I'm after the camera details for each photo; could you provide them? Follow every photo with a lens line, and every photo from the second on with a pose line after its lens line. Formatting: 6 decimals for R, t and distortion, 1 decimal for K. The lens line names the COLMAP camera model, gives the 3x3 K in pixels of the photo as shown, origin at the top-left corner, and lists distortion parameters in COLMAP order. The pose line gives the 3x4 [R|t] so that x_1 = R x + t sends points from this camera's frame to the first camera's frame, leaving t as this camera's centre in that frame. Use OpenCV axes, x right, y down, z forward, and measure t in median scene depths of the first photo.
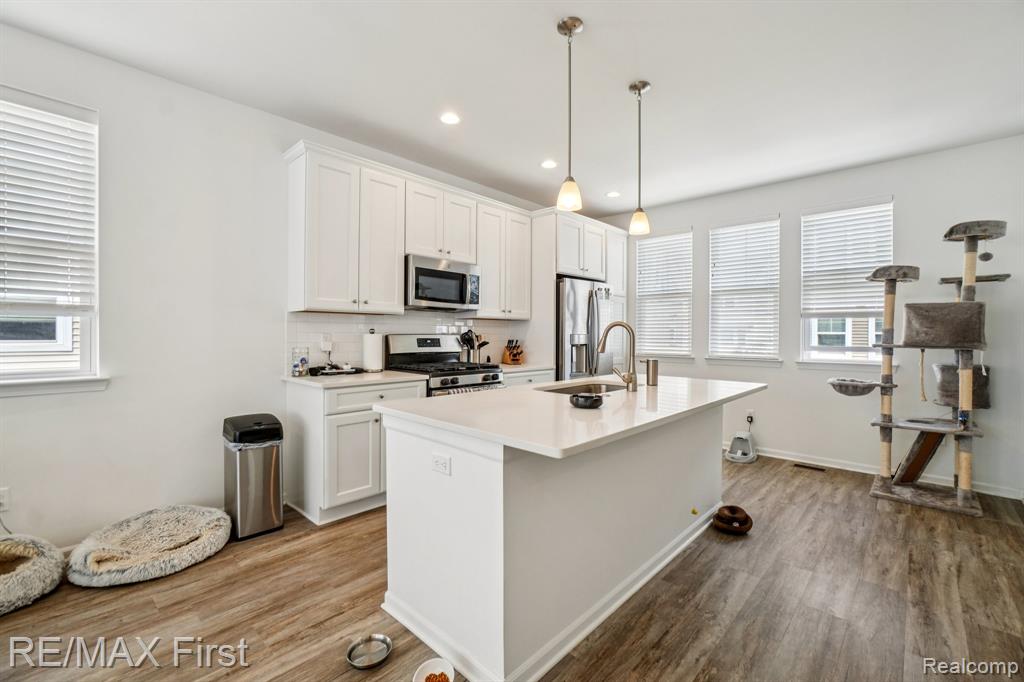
lens RADIAL K [[444.6, 0, 513.7], [0, 444.6, 338.0], [0, 0, 1]] dist [0.003549, -0.000285]
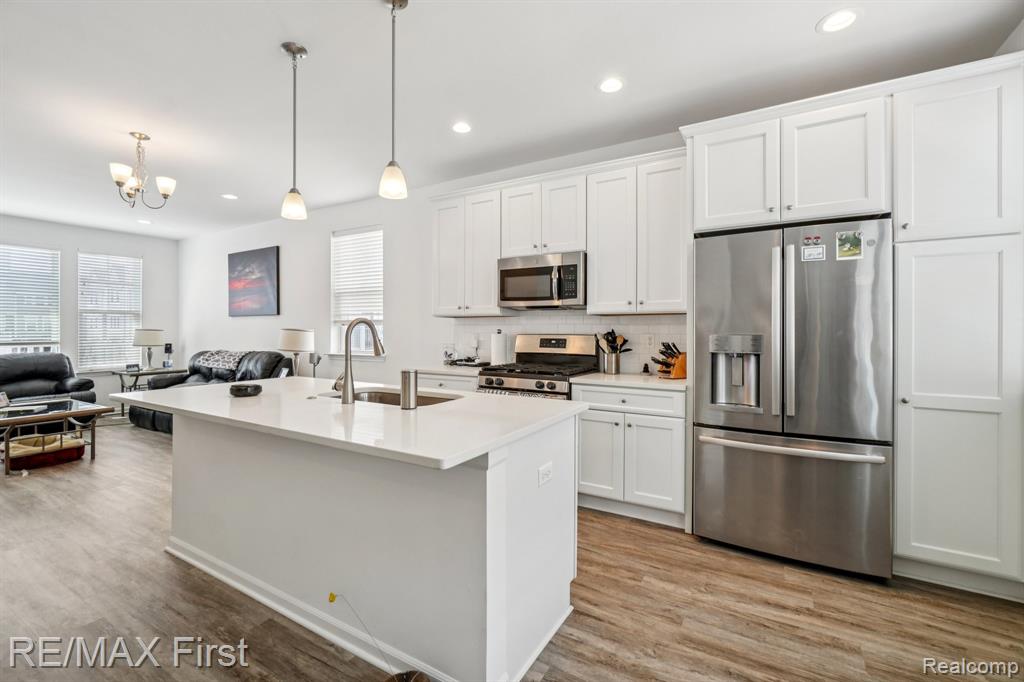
lens RADIAL K [[444.6, 0, 514.4], [0, 444.6, 334.1], [0, 0, 1]] dist [0.003549, -0.000285]
pose [[0.202004, -0.002501, -0.979381, 0.775753], [-0.013913, 0.999888, -0.005423, -0.002805], [0.979286, 0.014722, 0.201947, 0.783738]]
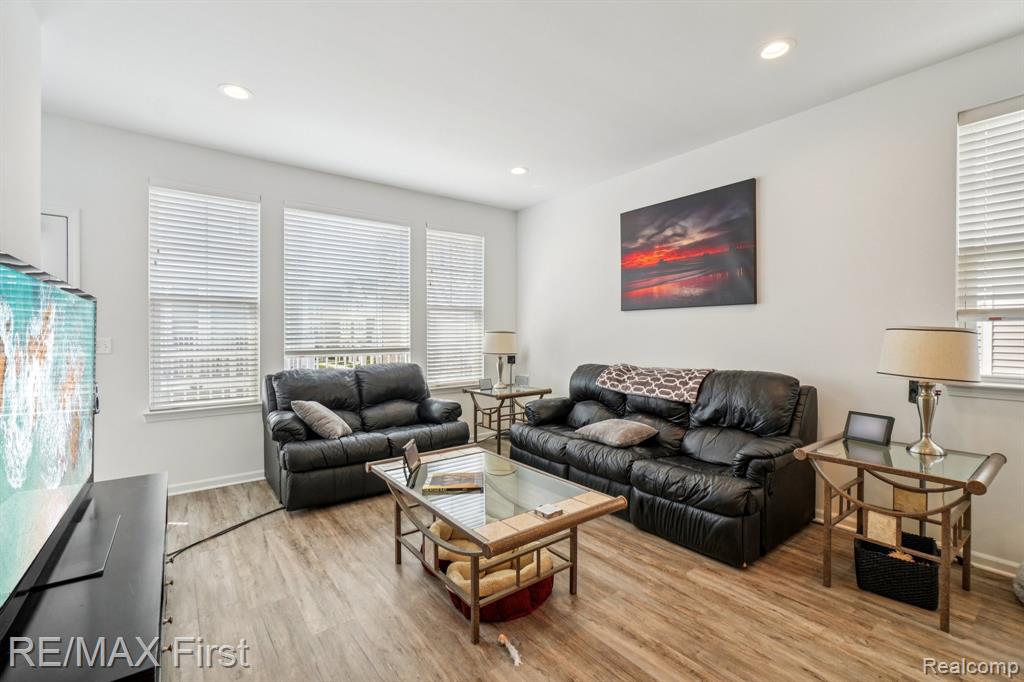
lens RADIAL K [[444.6, 0, 501.3], [0, 444.6, 337.5], [0, 0, 1]] dist [0.003549, -0.000285]
pose [[-0.184848, 0.003326, -0.982761, 0.454681], [-0.016263, 0.999847, 0.006443, -0.002069], [0.982633, 0.017173, -0.184766, 0.441889]]
